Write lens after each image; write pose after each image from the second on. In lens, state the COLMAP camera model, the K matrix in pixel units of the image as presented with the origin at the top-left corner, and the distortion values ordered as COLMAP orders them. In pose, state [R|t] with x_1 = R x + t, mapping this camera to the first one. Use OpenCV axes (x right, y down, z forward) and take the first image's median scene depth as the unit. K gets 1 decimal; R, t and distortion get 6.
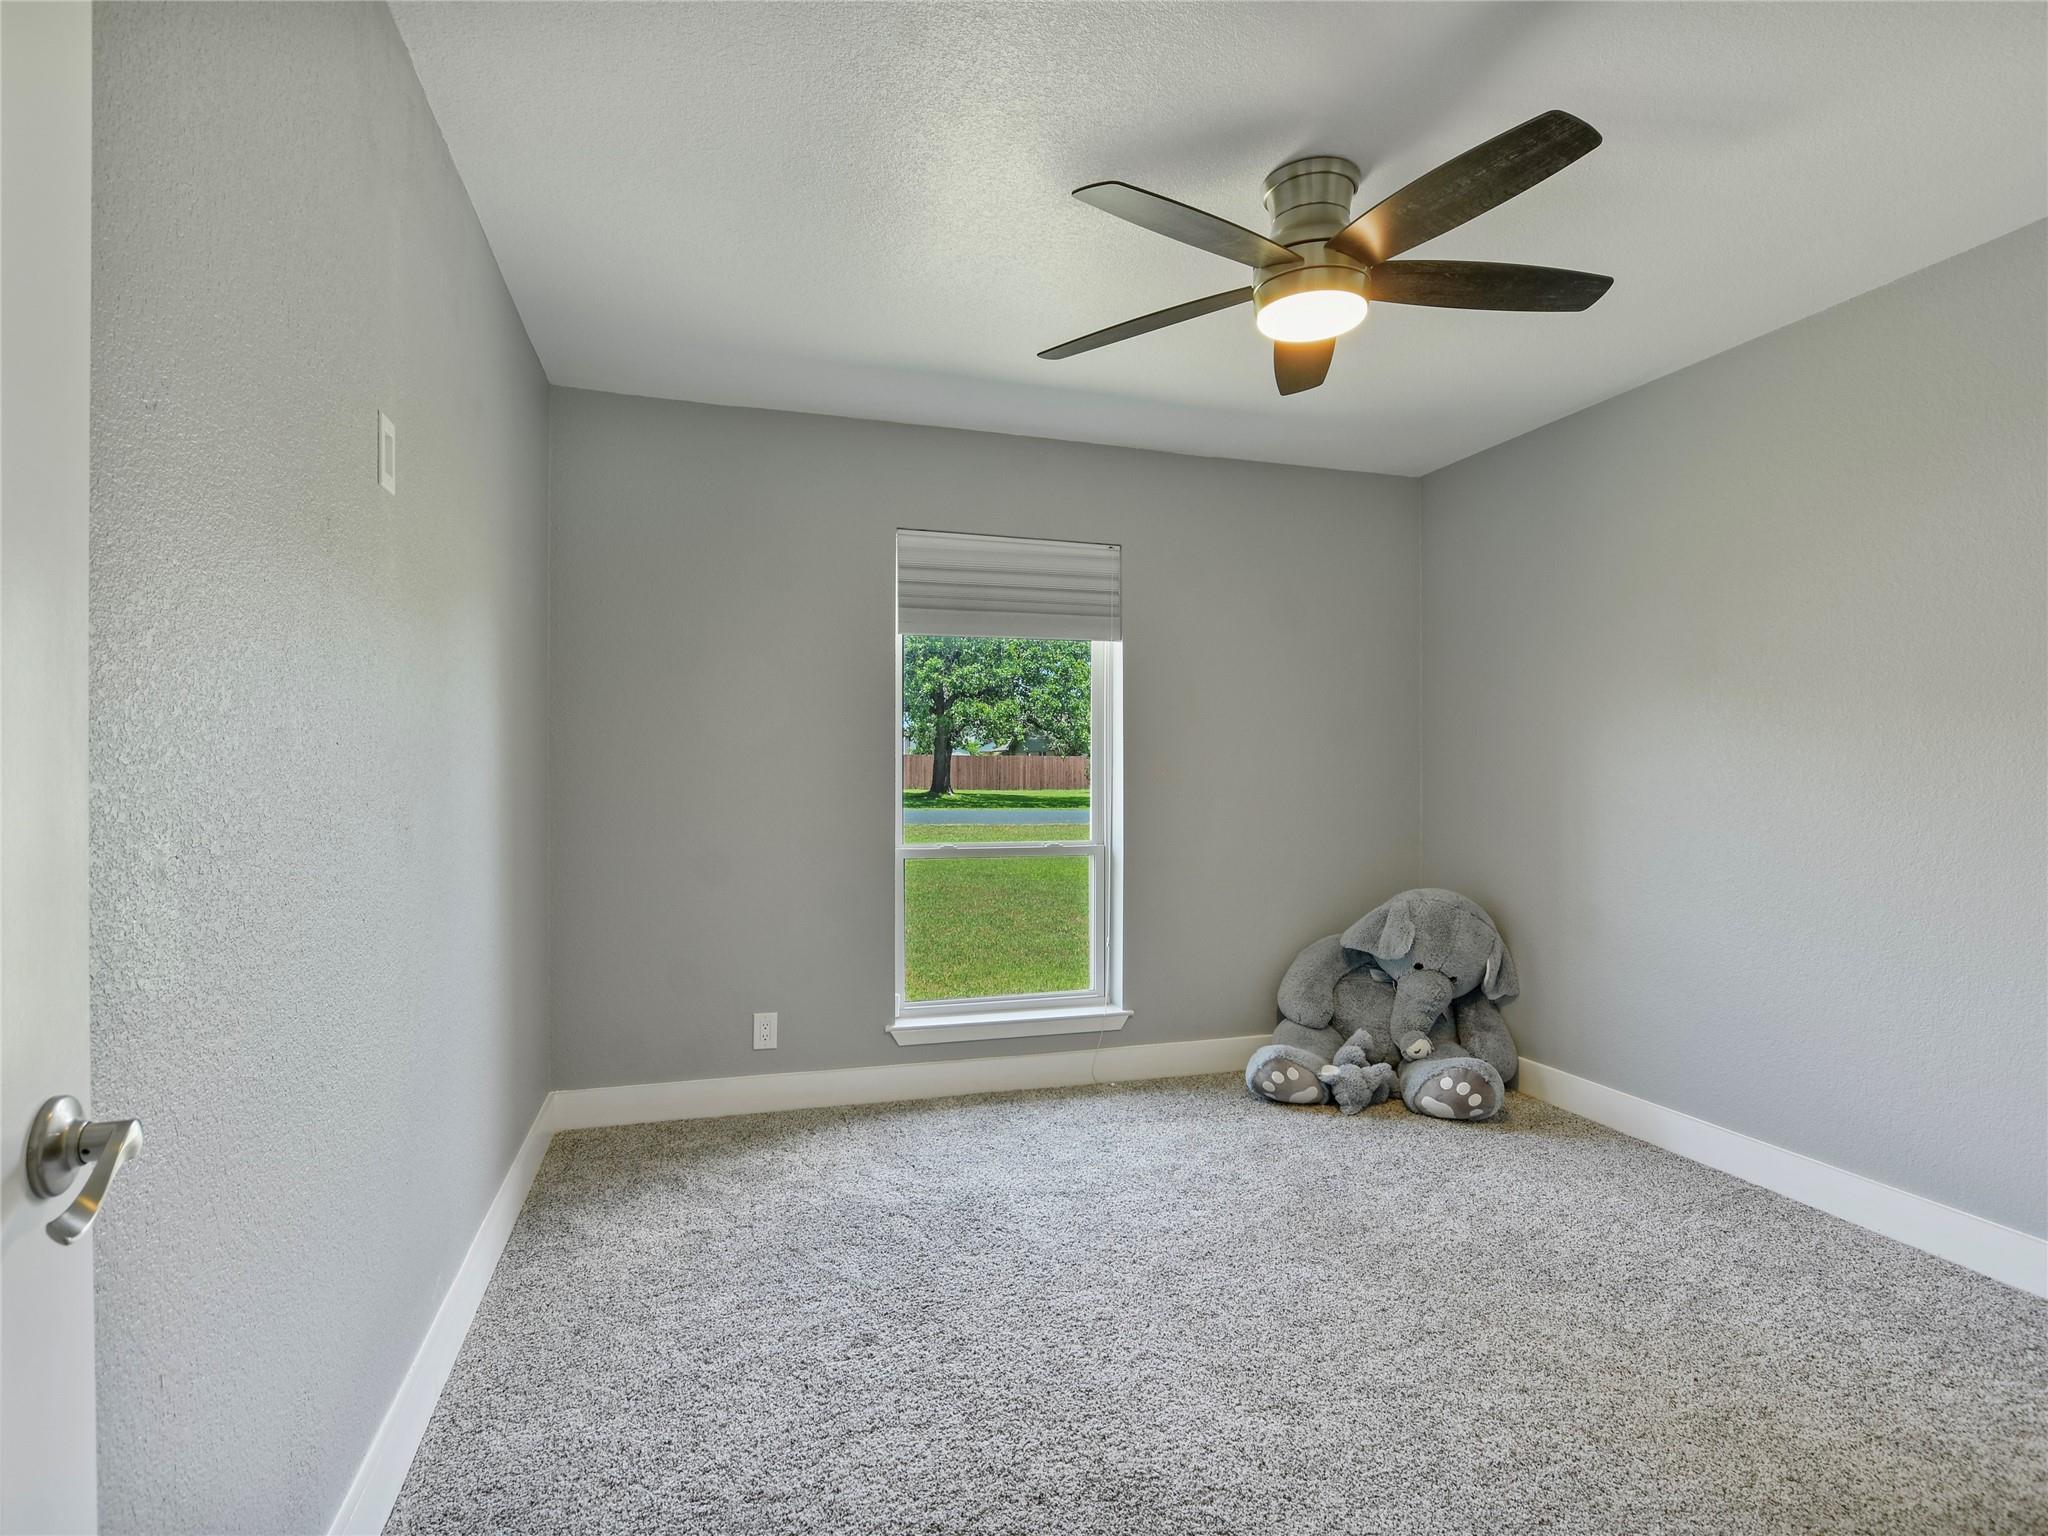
lens RADIAL K [[1015.7, 0, 1016.7], [0, 1015.7, 772.8], [0, 0, 1]] dist [-0.004827, -0.000112]
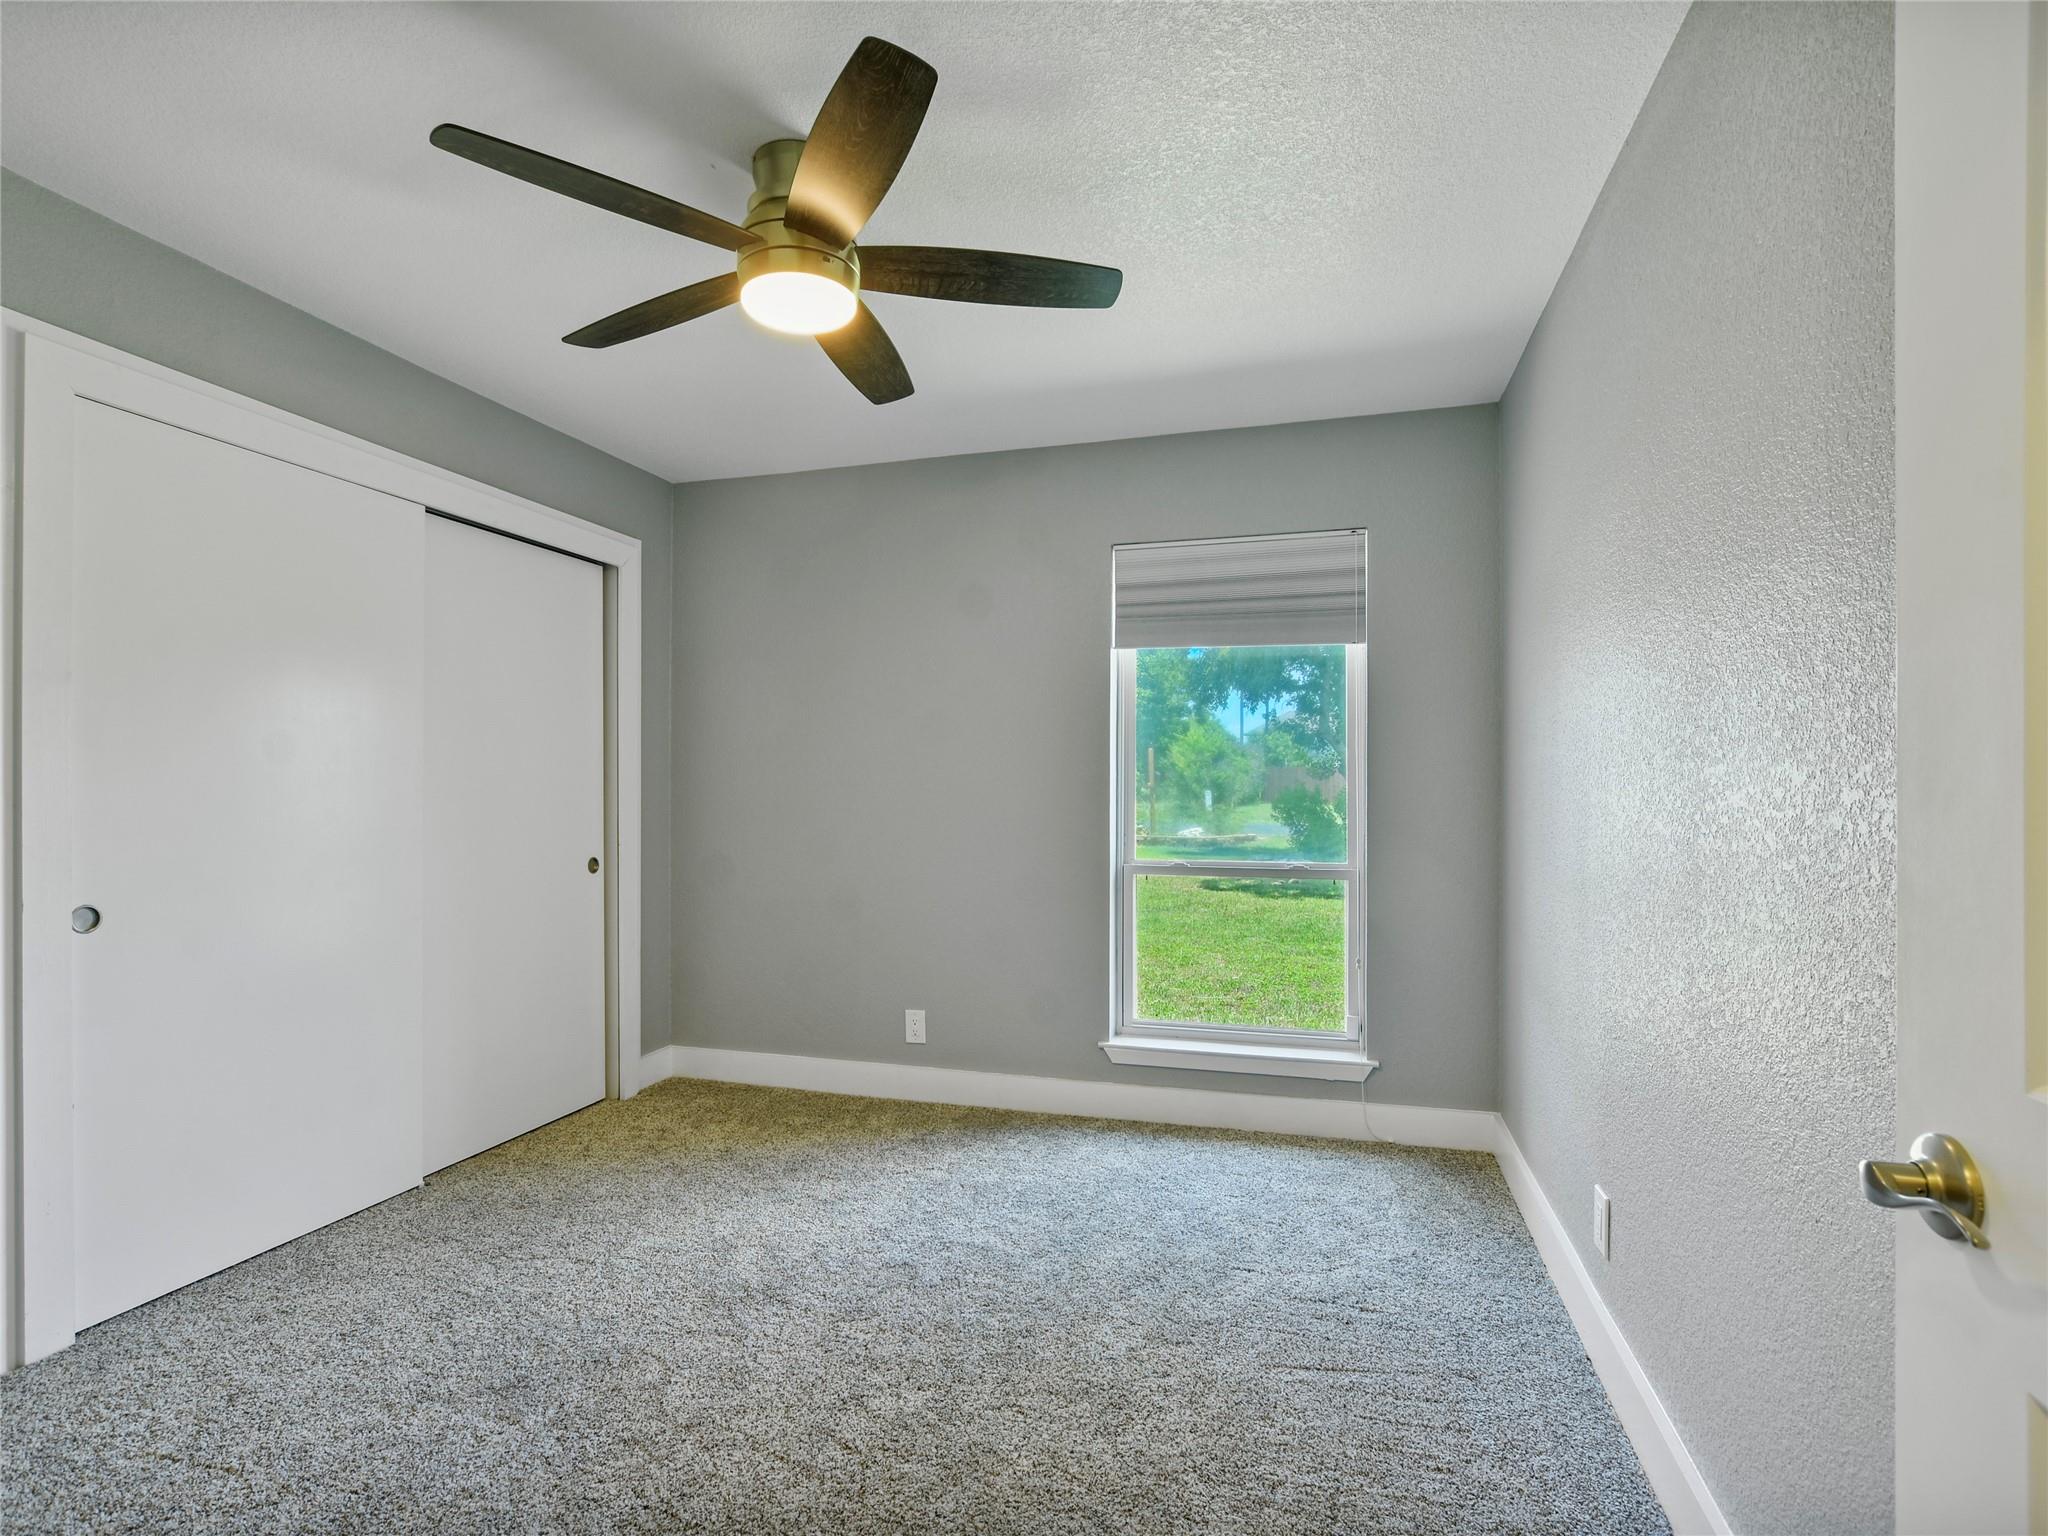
lens RADIAL K [[1015.7, 0, 1016.7], [0, 1015.7, 772.8], [0, 0, 1]] dist [-0.004827, -0.000112]
pose [[0.848254, -0.012394, -0.529444, 0.328485], [0.002435, 0.999807, -0.019504, 0.004396], [0.529583, 0.015255, 0.848121, 0.106142]]
